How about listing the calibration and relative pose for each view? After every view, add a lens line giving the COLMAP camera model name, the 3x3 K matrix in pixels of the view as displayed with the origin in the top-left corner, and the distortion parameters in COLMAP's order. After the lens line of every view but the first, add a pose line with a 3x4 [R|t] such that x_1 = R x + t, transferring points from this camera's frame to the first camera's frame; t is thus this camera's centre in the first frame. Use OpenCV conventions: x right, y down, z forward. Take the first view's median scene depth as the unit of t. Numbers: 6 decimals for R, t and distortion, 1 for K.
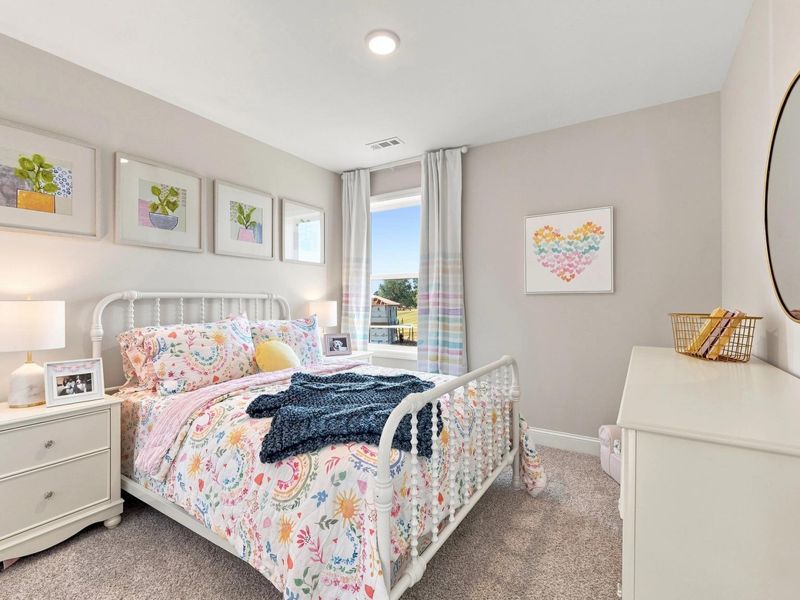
lens RADIAL K [[391.8, 0, 398.5], [0, 391.8, 300.2], [0, 0, 1]] dist [-0.001900, -0.000313]
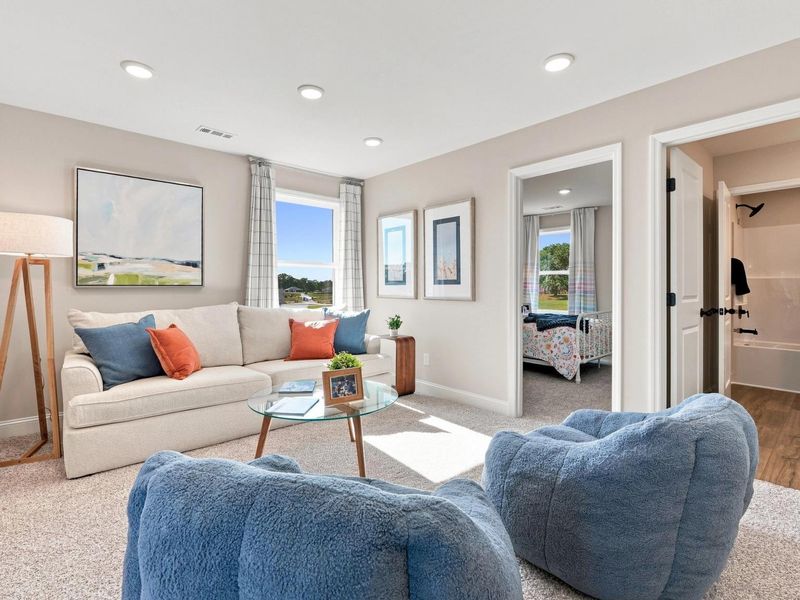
lens RADIAL K [[391.8, 0, 408.7], [0, 391.8, 284.4], [0, 0, 1]] dist [-0.001900, -0.000313]
pose [[0.966171, 0.003701, -0.257877, -0.224877], [-0.003828, 0.999993, 0.000009, -0.005119], [0.257875, 0.000979, 0.966178, -1.104261]]
